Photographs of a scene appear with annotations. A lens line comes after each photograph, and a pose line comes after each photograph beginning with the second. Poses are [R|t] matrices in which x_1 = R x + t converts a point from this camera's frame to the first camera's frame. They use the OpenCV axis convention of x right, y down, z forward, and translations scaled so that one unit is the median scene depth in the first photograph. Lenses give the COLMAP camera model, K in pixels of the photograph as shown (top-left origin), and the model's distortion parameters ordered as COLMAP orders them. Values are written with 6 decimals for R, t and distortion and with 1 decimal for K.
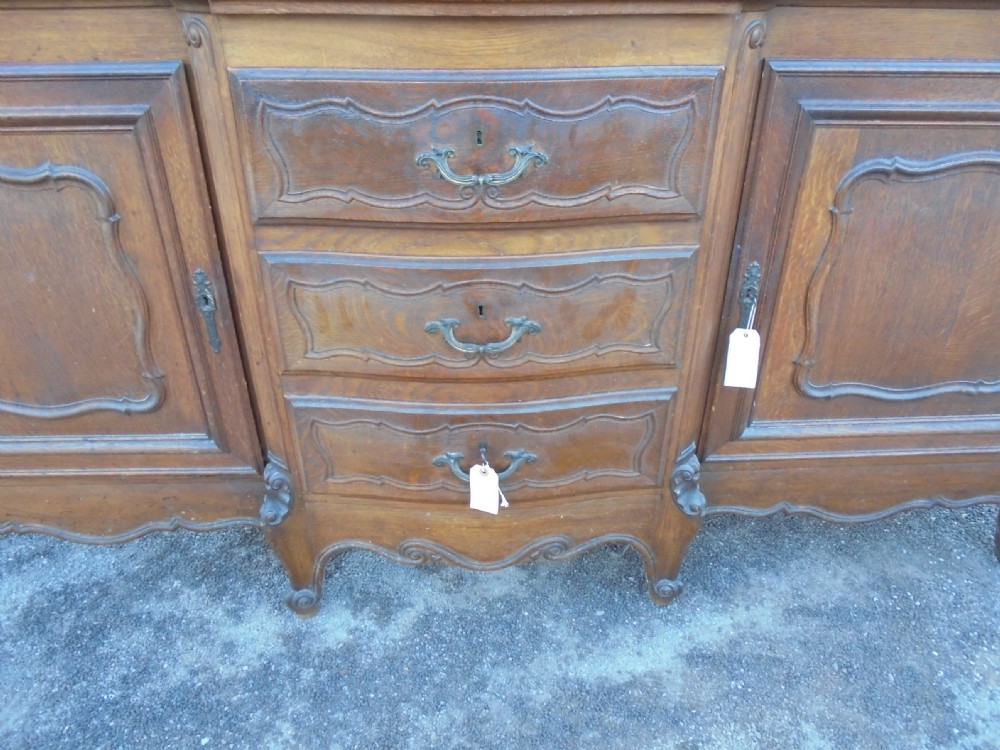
lens RADIAL K [[760.1, 0, 495.7], [0, 760.1, 376.1], [0, 0, 1]] dist [-0.123782, 0.117172]
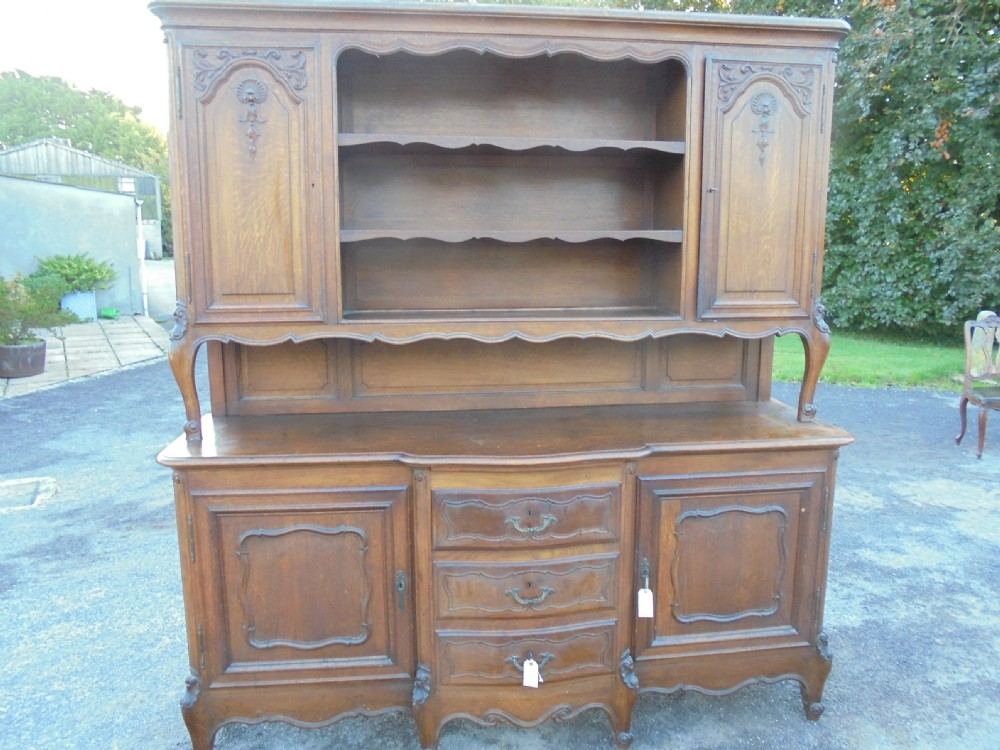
lens RADIAL K [[765.0, 0, 491.5], [0, 765.0, 376.0], [0, 0, 1]] dist [-0.123023, 0.108469]
pose [[0.996253, -0.017272, 0.084746, -0.274665], [0.049747, 0.915979, -0.398130, 0.211341], [-0.070749, 0.400854, 0.913406, -1.166947]]
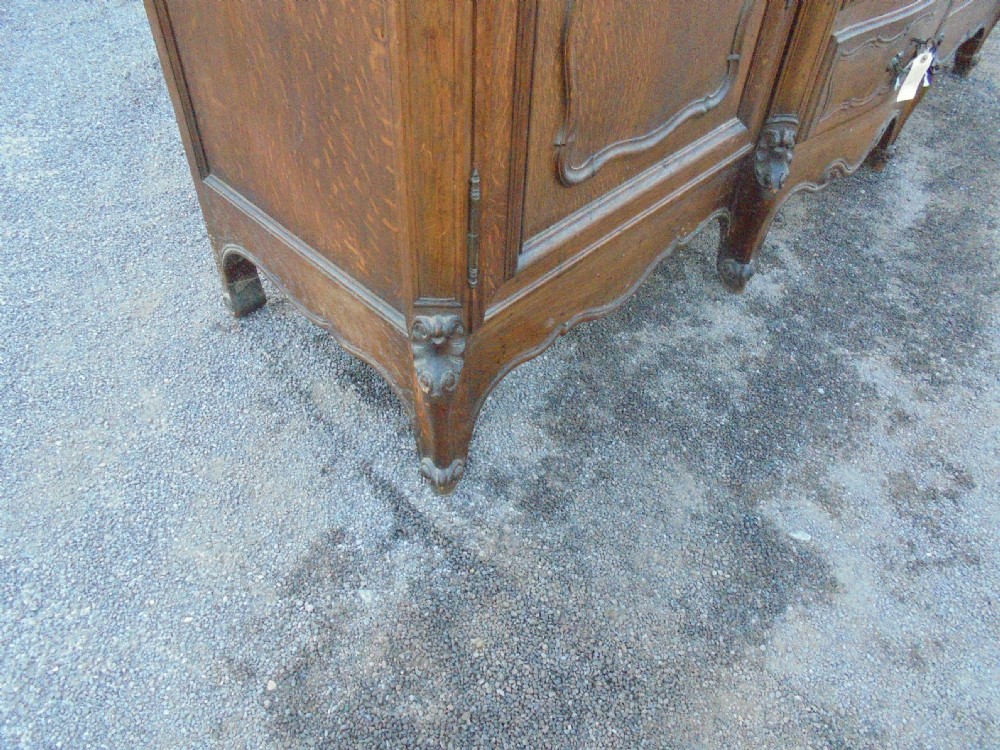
lens RADIAL K [[760.1, 0, 495.7], [0, 760.1, 376.1], [0, 0, 1]] dist [-0.123782, 0.117172]
pose [[0.722790, -0.484938, 0.492350, -1.276751], [0.349428, 0.871121, 0.345033, -0.072389], [-0.596217, -0.077346, 0.799089, 0.408985]]
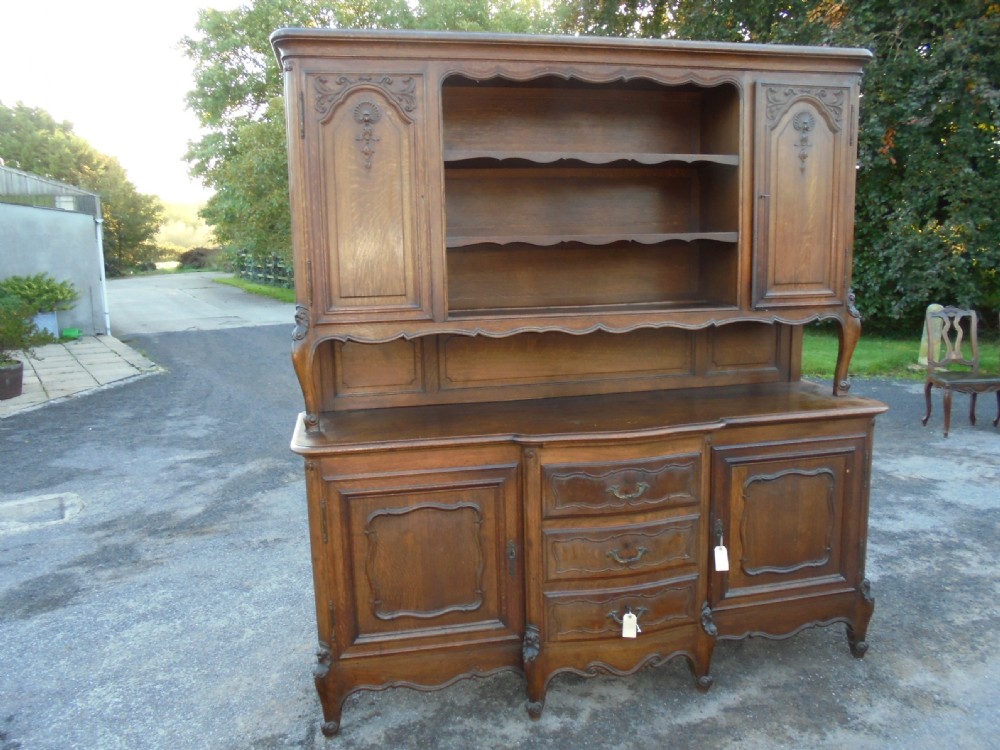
lens RADIAL K [[765.0, 0, 491.5], [0, 765.0, 376.0], [0, 0, 1]] dist [-0.123023, 0.108469]
pose [[0.986069, -0.051492, 0.158164, -0.741462], [0.112395, 0.907218, -0.405367, 0.334771], [-0.122616, 0.417497, 0.900368, -1.323897]]
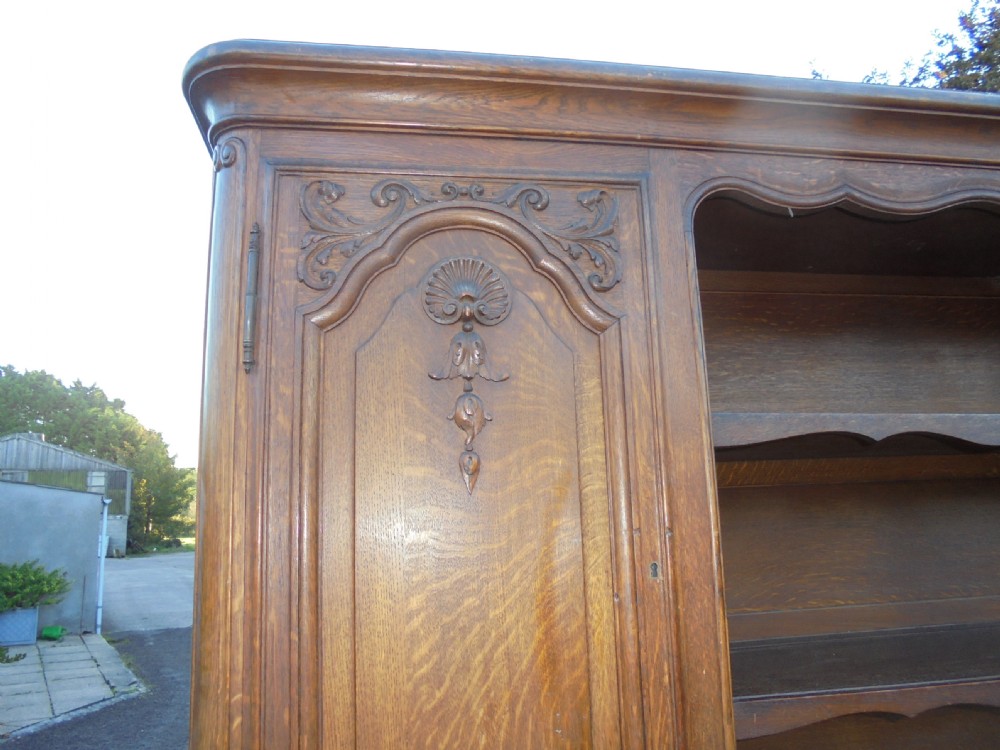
lens RADIAL K [[760.1, 0, 495.7], [0, 760.1, 376.1], [0, 0, 1]] dist [-0.123782, 0.117172]
pose [[0.990849, -0.007313, 0.134775, -0.779160], [0.100526, 0.706302, -0.700736, -0.737876], [-0.090067, 0.707873, 0.700574, -0.077625]]
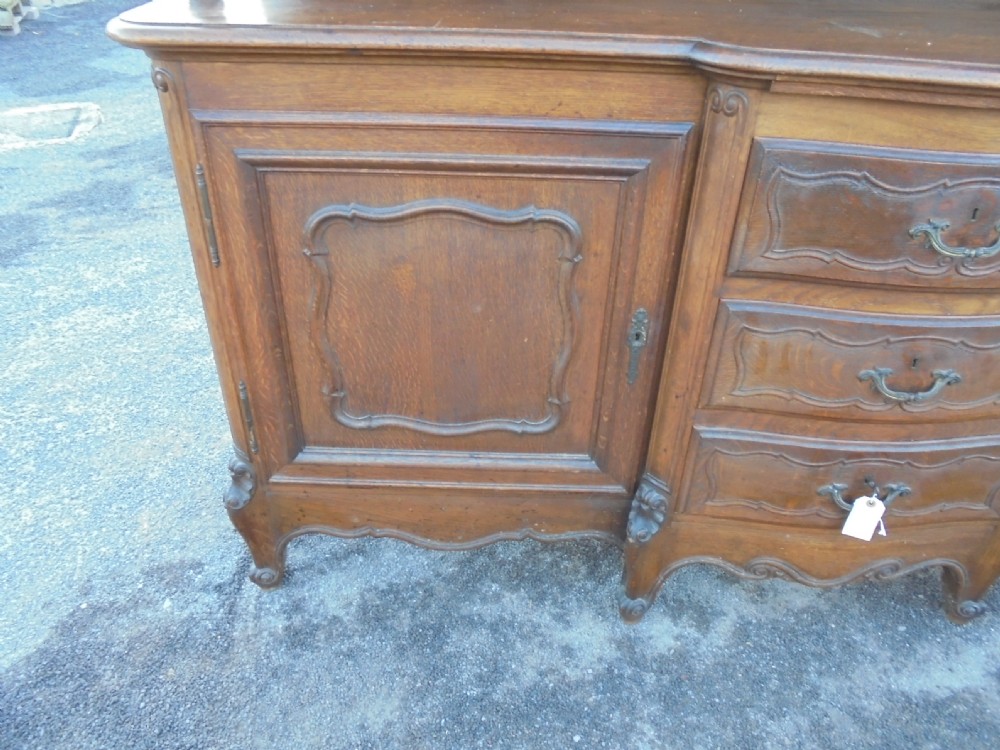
lens RADIAL K [[765.0, 0, 491.5], [0, 765.0, 376.0], [0, 0, 1]] dist [-0.123023, 0.108469]
pose [[0.998665, 0.043141, -0.028399, -0.513674], [-0.042161, 0.998524, 0.034246, -0.067298], [0.029835, -0.033003, 0.999010, -0.077655]]
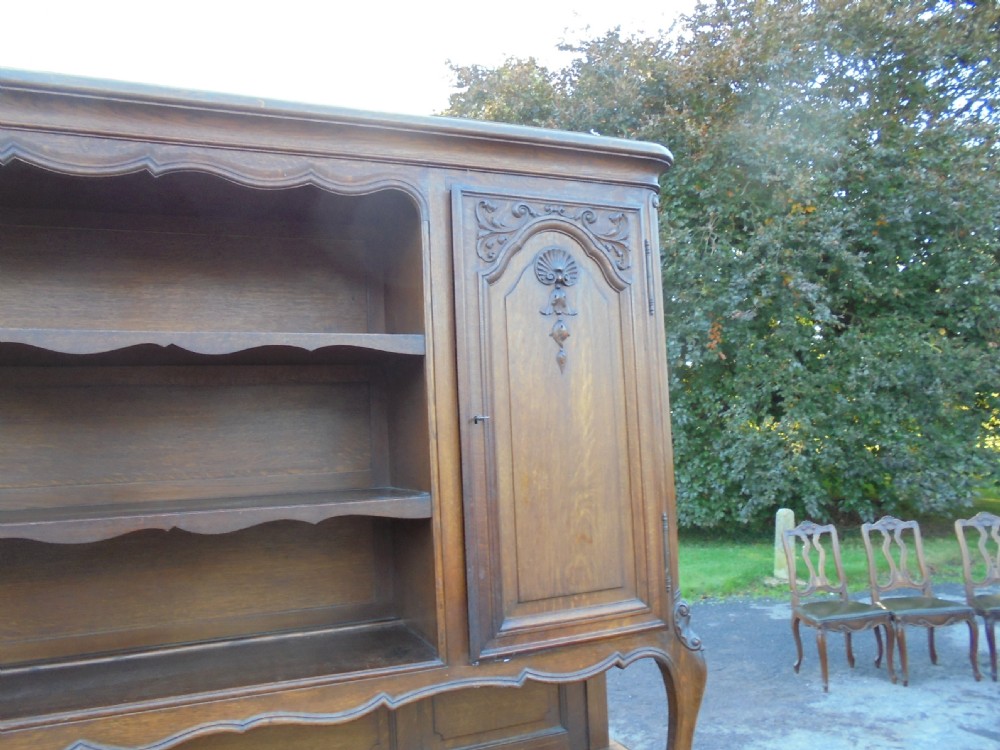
lens RADIAL K [[766.0, 0, 495.2], [0, 766.0, 375.7], [0, 0, 1]] dist [-0.121420, 0.110387]
pose [[0.936786, -0.012680, 0.349673, 0.139001], [0.231260, 0.772395, -0.591545, -0.420725], [-0.262585, 0.635016, 0.726501, -0.397408]]
